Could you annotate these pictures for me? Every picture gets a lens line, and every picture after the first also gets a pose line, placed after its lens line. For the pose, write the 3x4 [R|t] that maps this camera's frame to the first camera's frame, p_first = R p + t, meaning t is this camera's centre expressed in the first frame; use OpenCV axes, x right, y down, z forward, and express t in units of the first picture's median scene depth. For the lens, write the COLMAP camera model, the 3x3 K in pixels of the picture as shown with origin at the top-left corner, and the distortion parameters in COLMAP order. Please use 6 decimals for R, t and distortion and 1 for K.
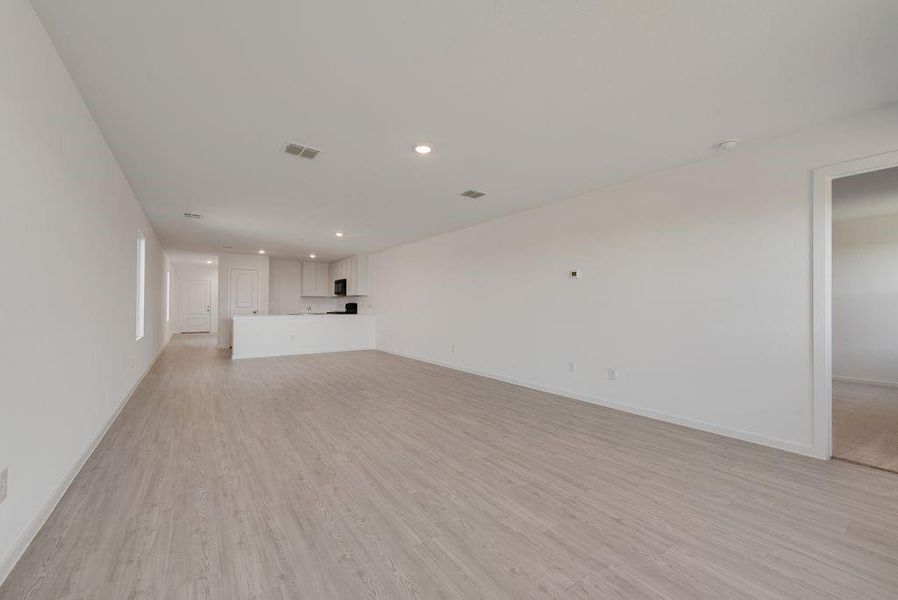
lens RADIAL K [[356.1, 0, 441.5], [0, 356.1, 294.7], [0, 0, 1]] dist [0.012148, -0.001999]
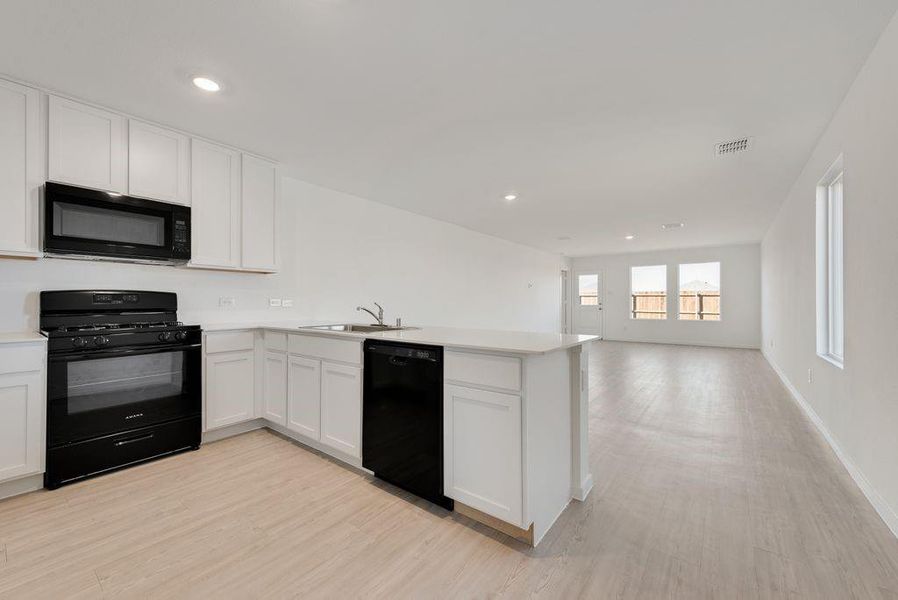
lens RADIAL K [[356.1, 0, 447.3], [0, 356.1, 301.2], [0, 0, 1]] dist [0.012148, -0.001999]
pose [[-0.277543, 0.007509, 0.960684, -0.591016], [-0.020906, 0.999685, -0.013854, 0.030432], [-0.960486, -0.023929, -0.277299, 0.860793]]
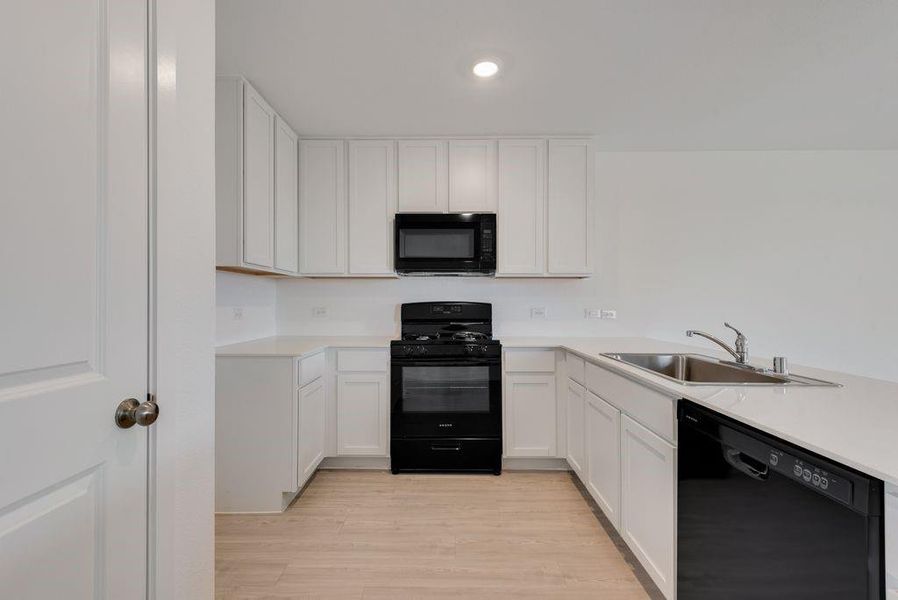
lens RADIAL K [[393.1, 0, 445.6], [0, 393.1, 300.3], [0, 0, 1]] dist [0.016716, -0.002700]
pose [[0.594930, 0.009580, 0.803720, -0.521804], [-0.023039, 0.999721, 0.005138, 0.020667], [-0.803447, -0.021574, 0.594985, 0.833615]]
